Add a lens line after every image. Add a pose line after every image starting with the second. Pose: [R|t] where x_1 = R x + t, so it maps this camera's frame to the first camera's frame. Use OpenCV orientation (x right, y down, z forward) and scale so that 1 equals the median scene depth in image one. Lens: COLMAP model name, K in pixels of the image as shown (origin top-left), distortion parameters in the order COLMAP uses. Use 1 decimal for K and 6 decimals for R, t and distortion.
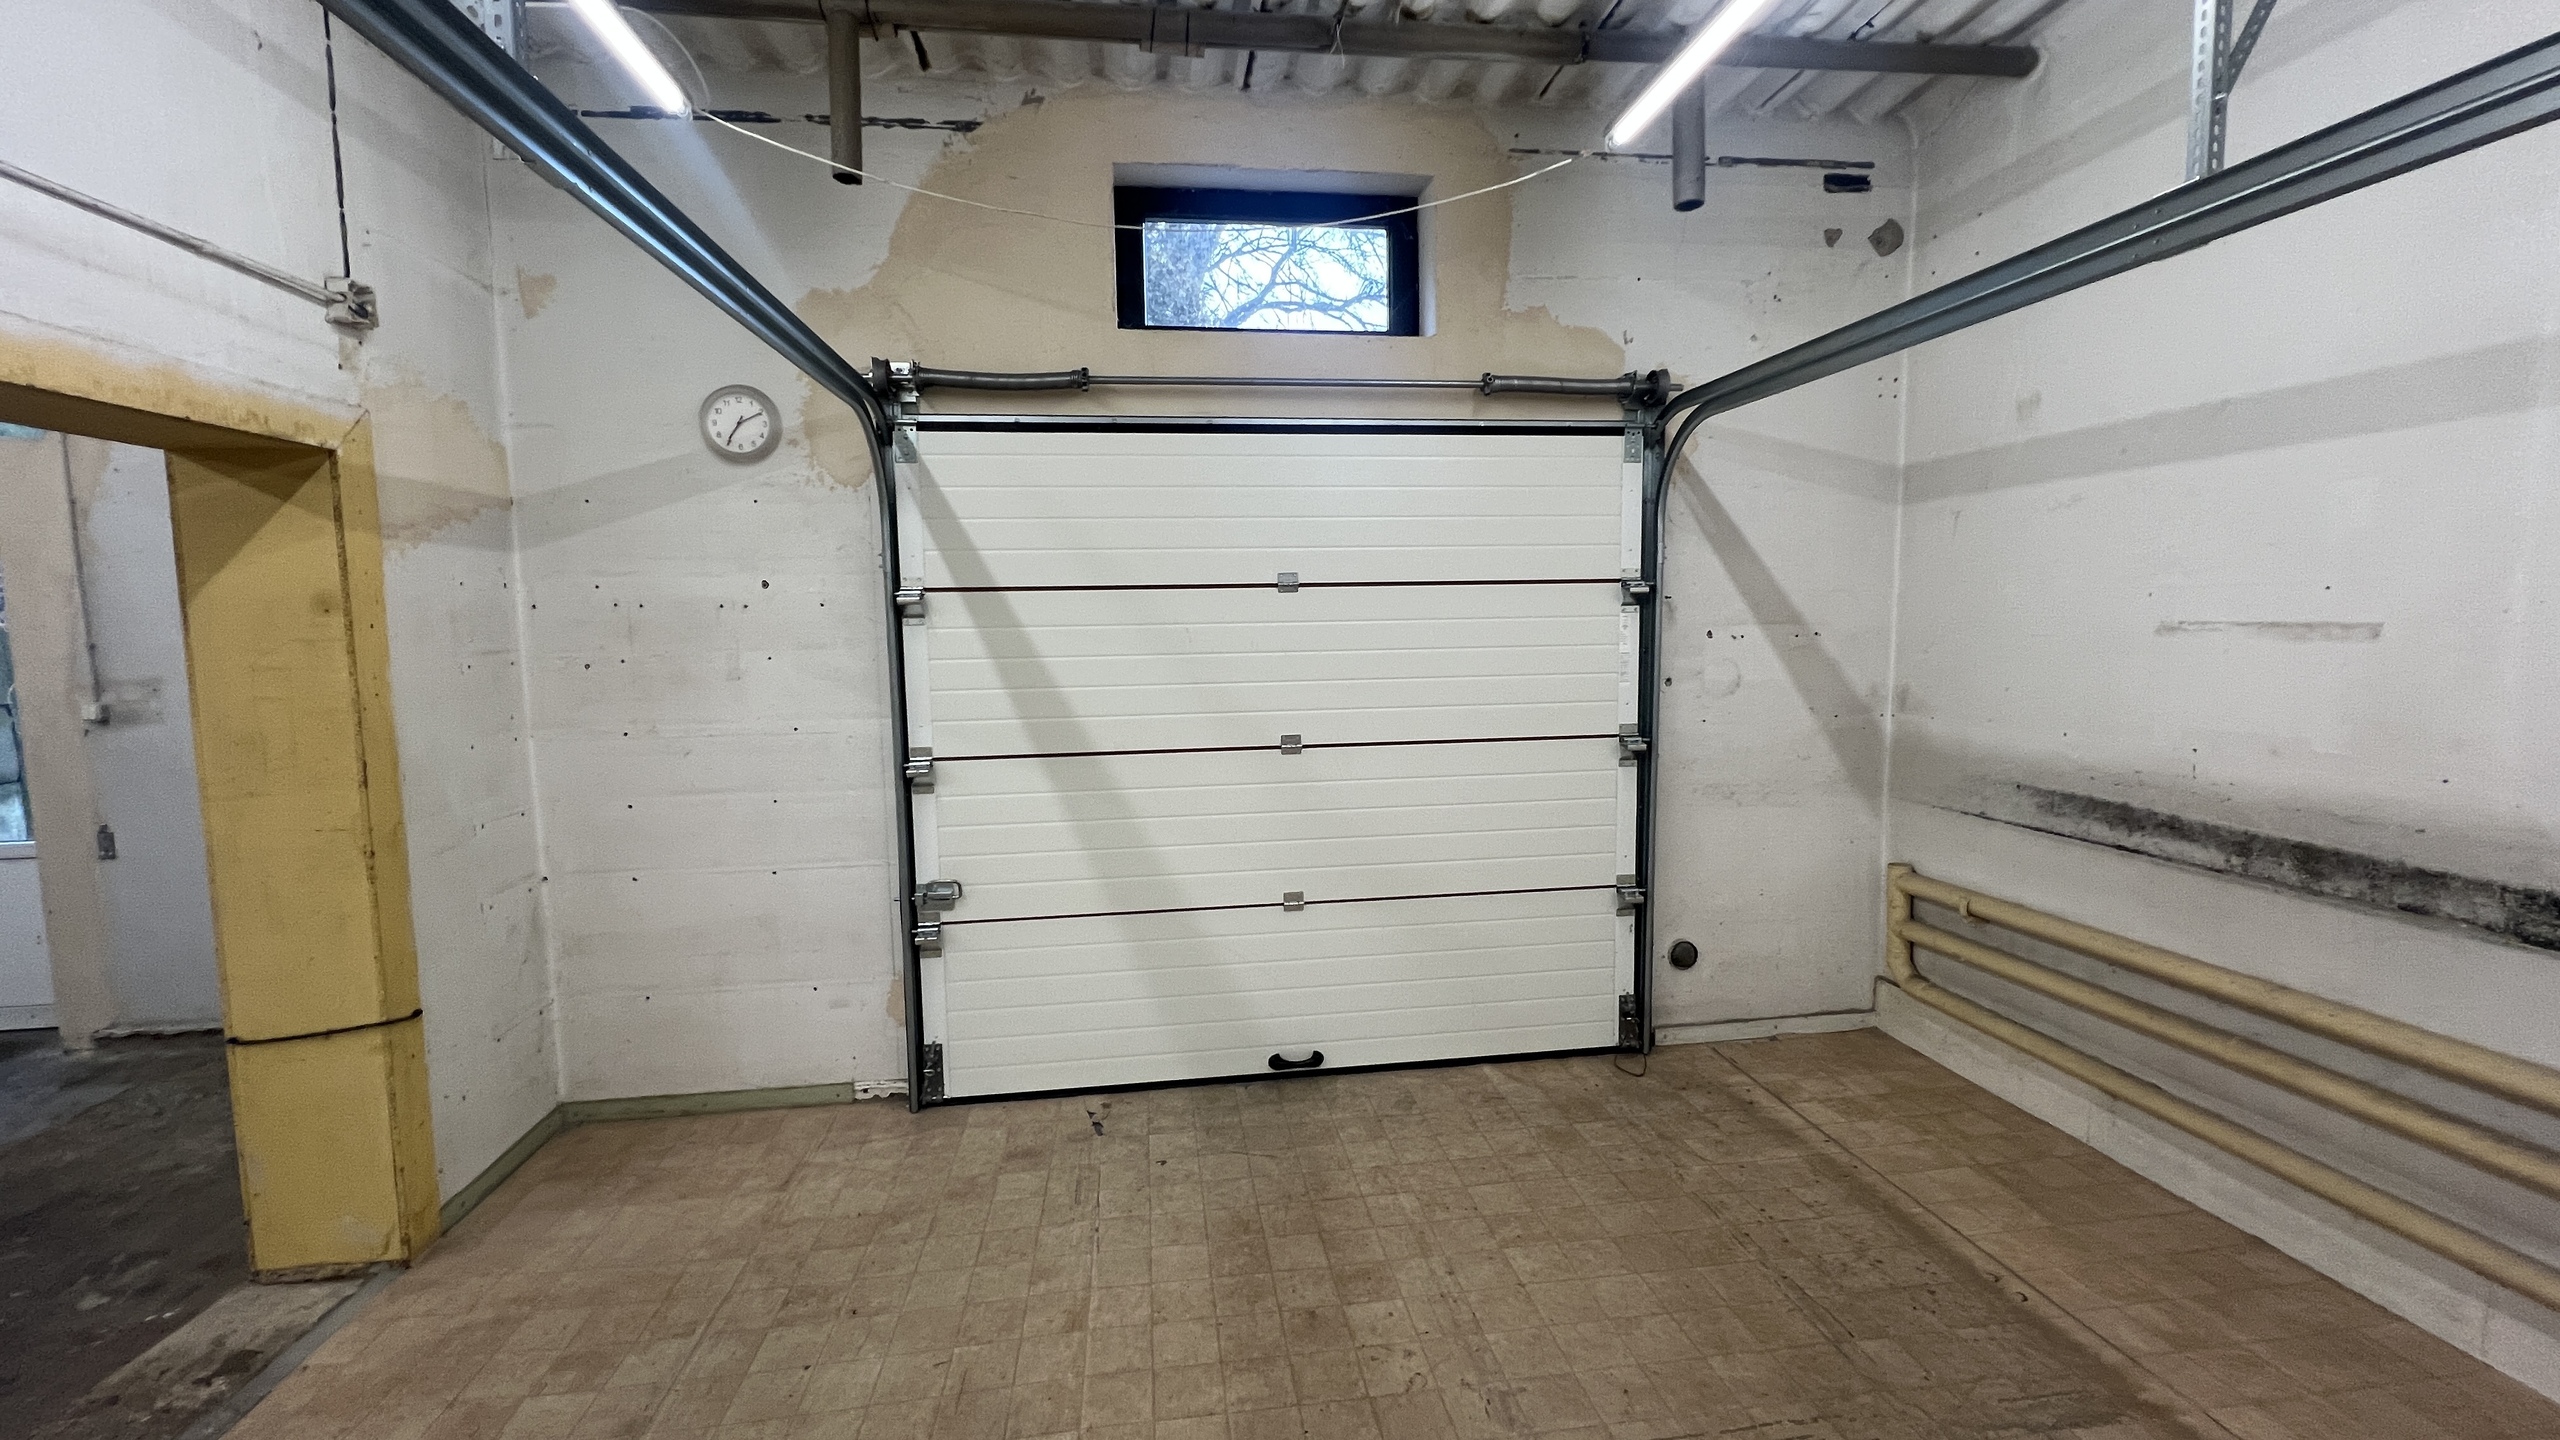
lens RADIAL K [[1019.9, 0, 1274.7], [0, 1019.9, 713.1], [0, 0, 1]] dist [-0.002203, 0.000658]
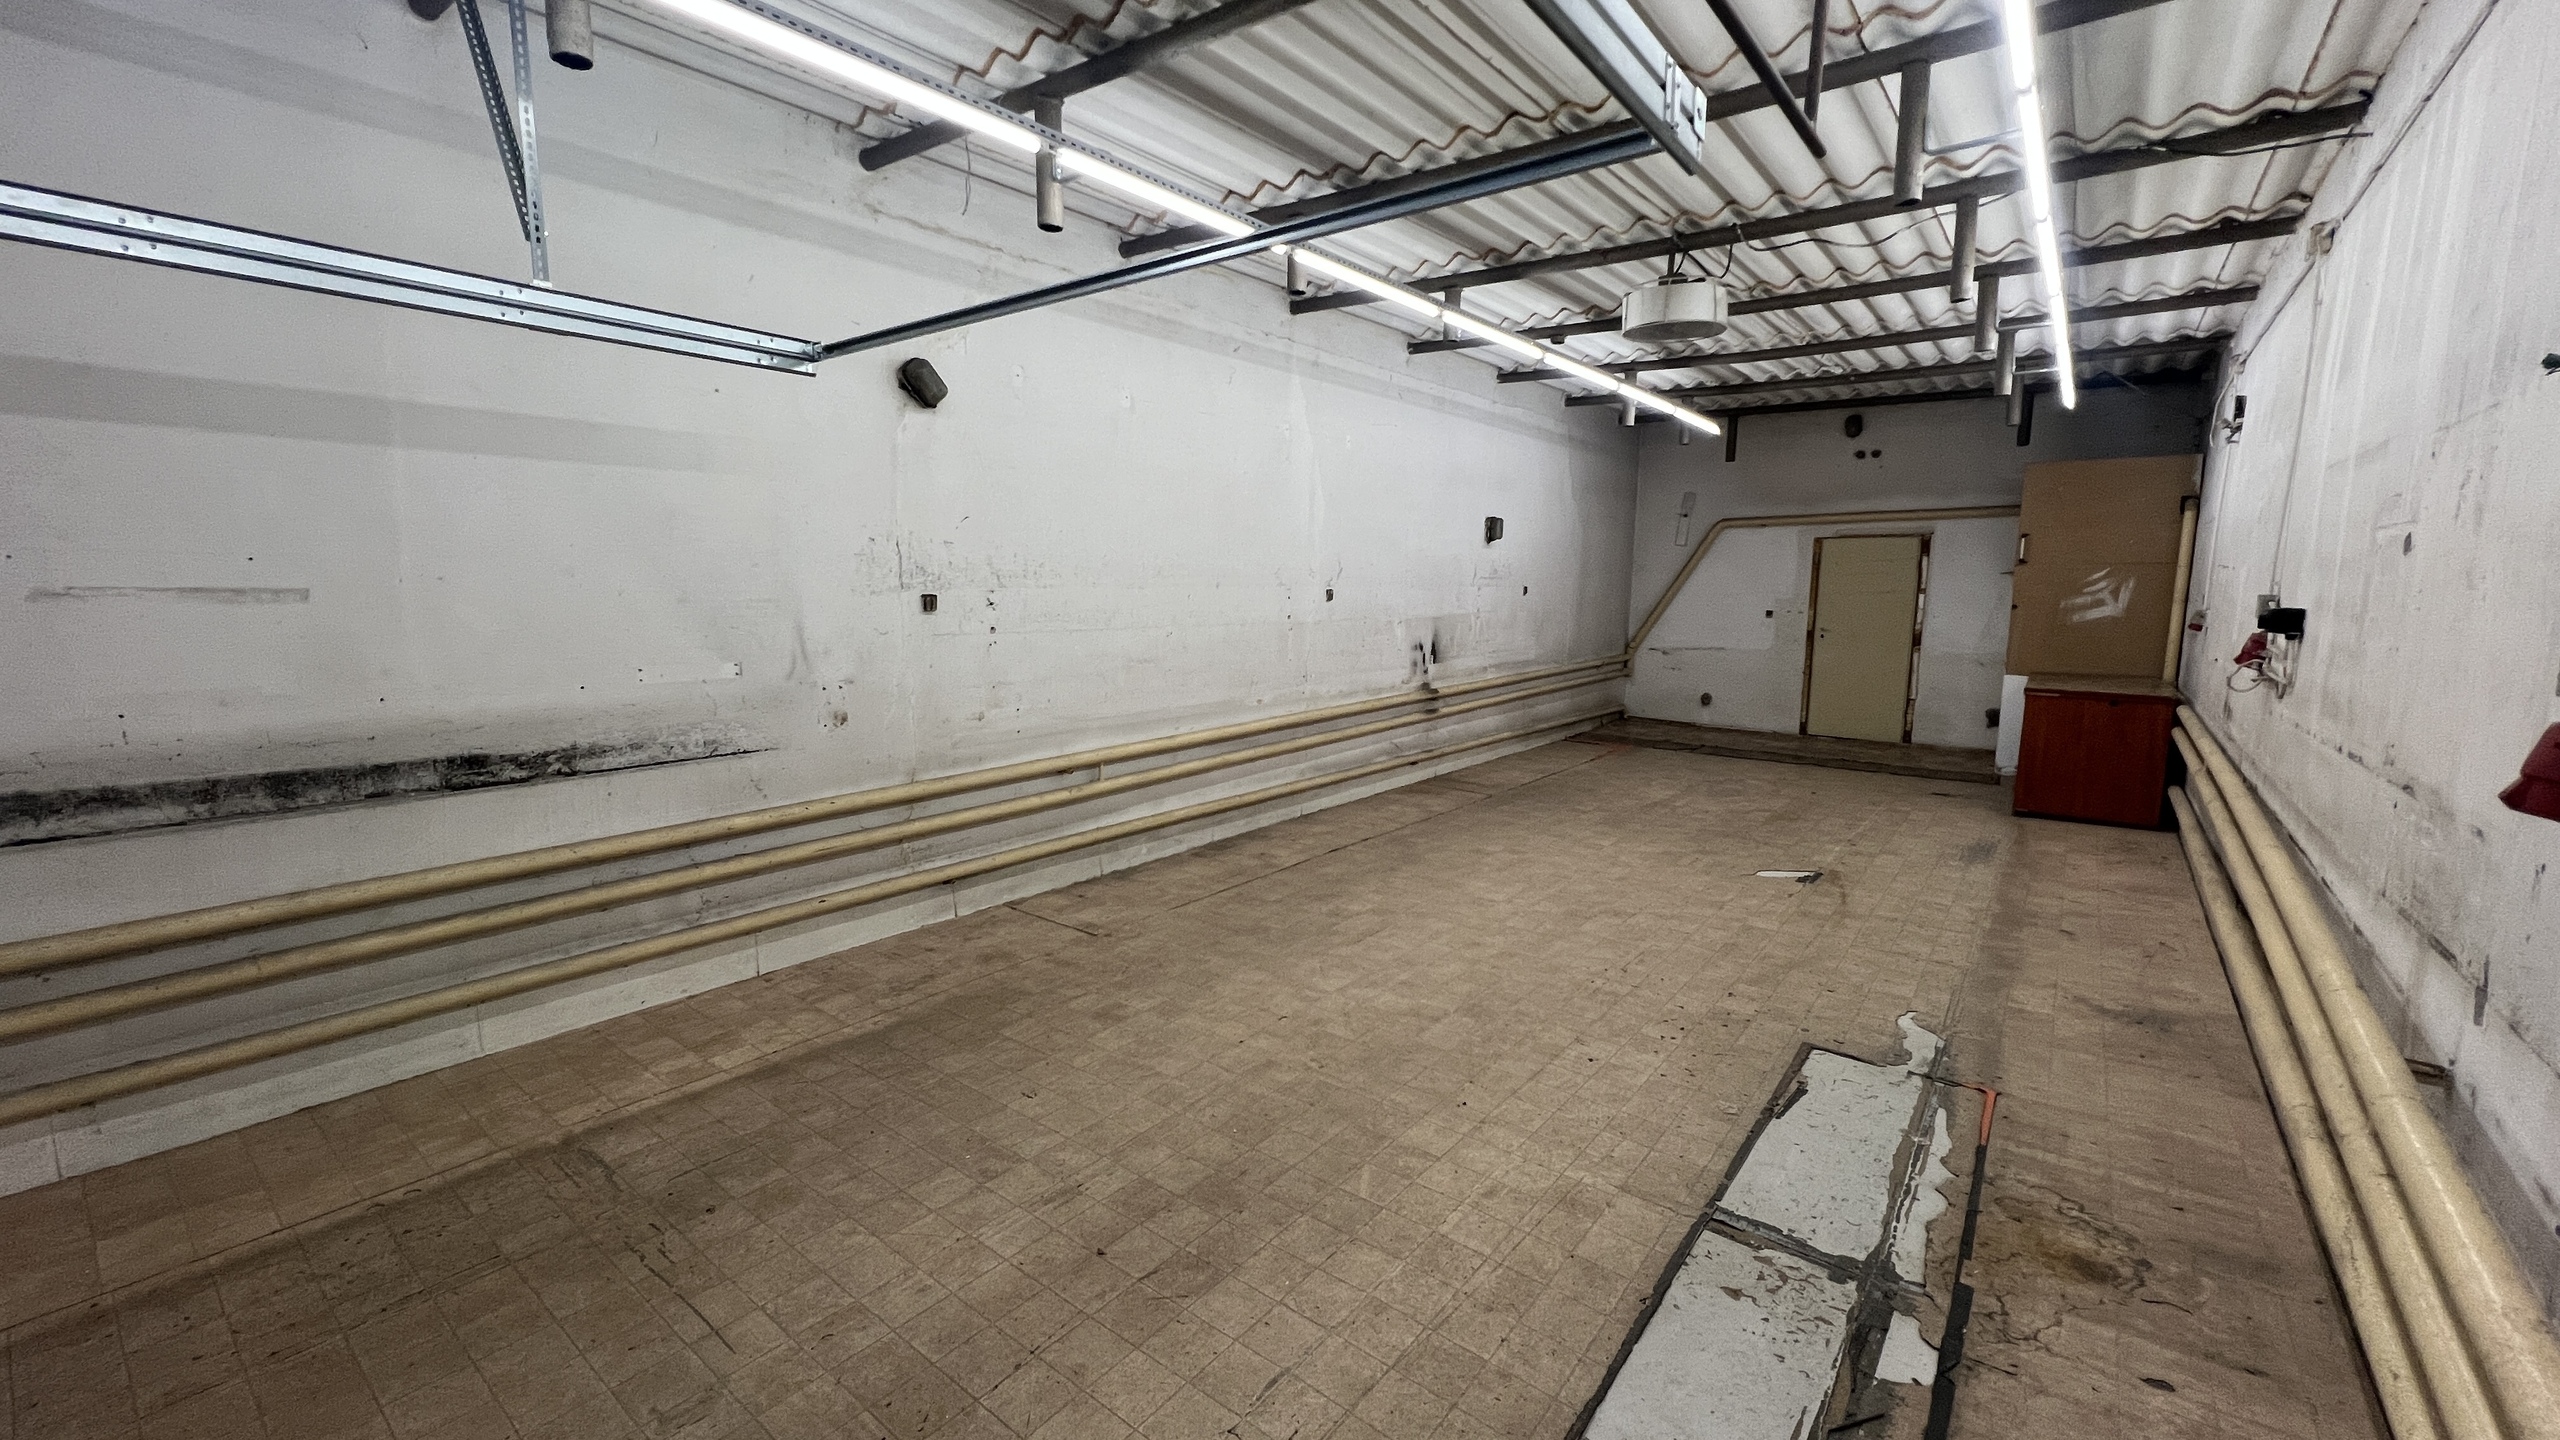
lens RADIAL K [[1019.9, 0, 1274.7], [0, 1019.9, 713.1], [0, 0, 1]] dist [-0.002203, 0.000658]
pose [[-0.697551, -0.085095, 0.711465, -0.478986], [0.065133, 0.981282, 0.181225, -0.059503], [-0.713569, 0.172753, -0.678952, 0.701339]]
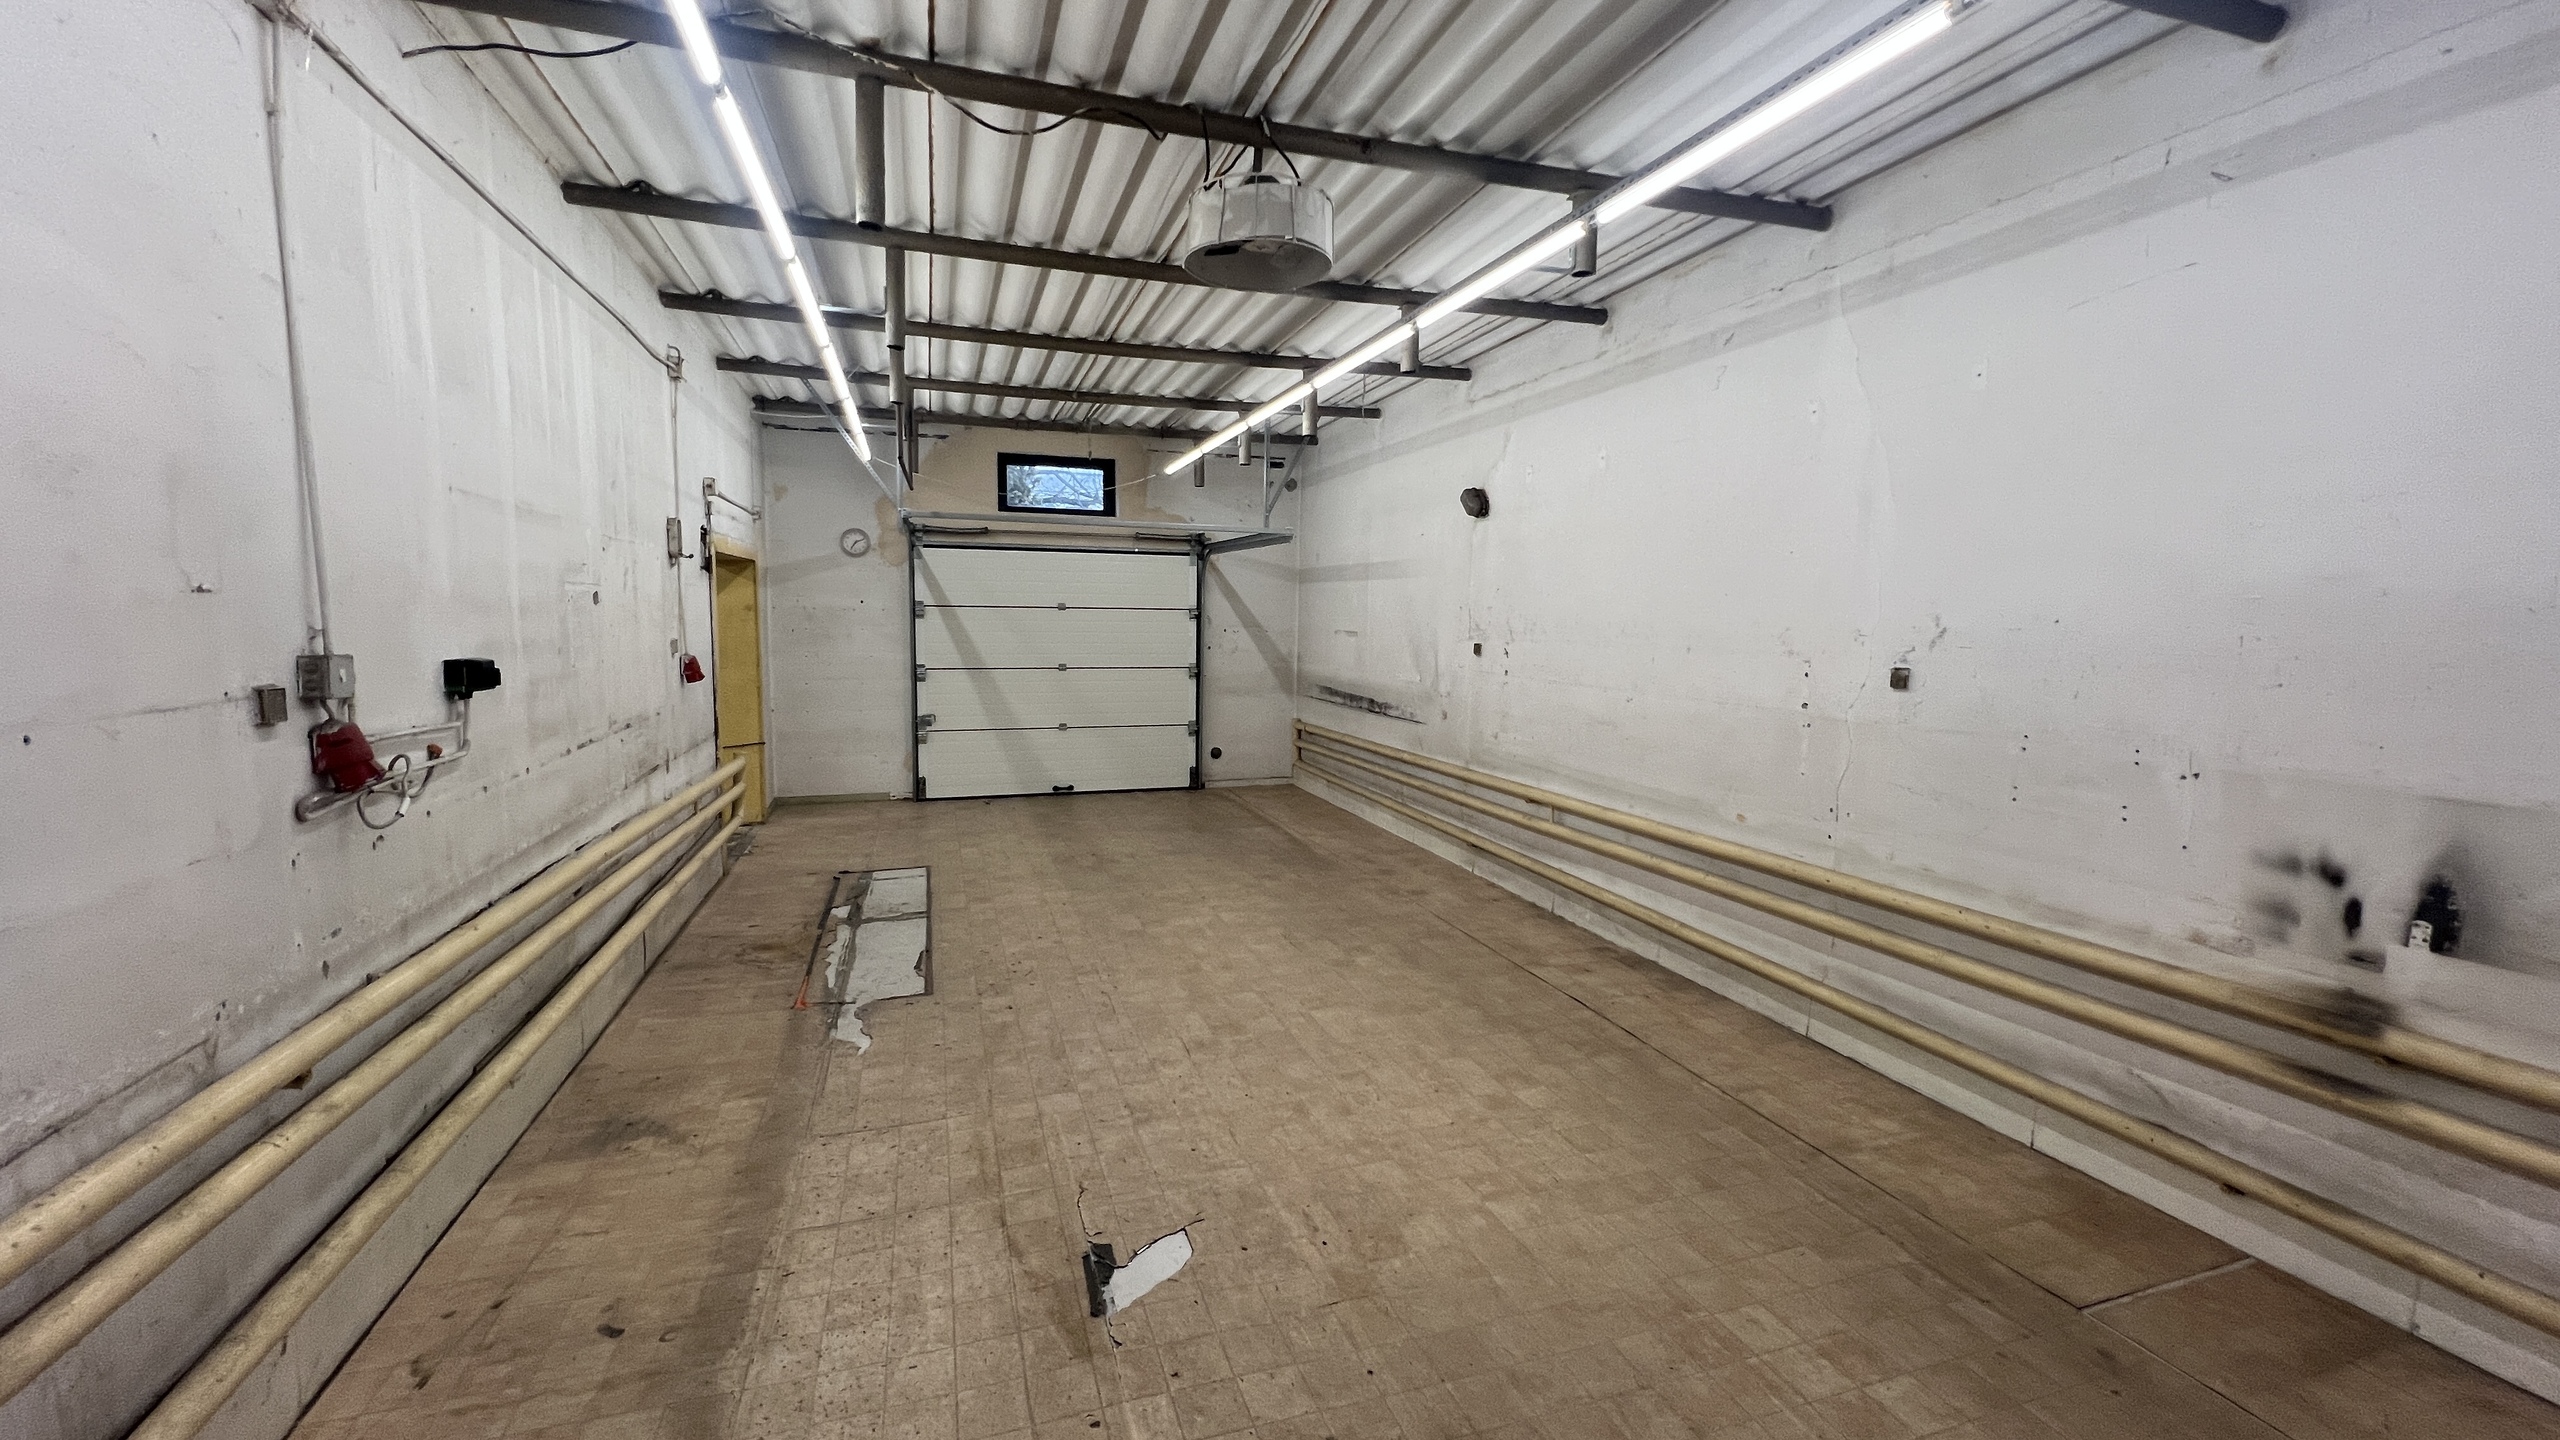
lens RADIAL K [[1019.9, 0, 1274.7], [0, 1019.9, 713.1], [0, 0, 1]] dist [-0.002203, 0.000658]
pose [[0.980812, 0.012095, 0.194581, 0.044274], [-0.013971, 0.999868, 0.008275, 0.124449], [-0.194455, -0.010835, 0.980852, -1.775384]]
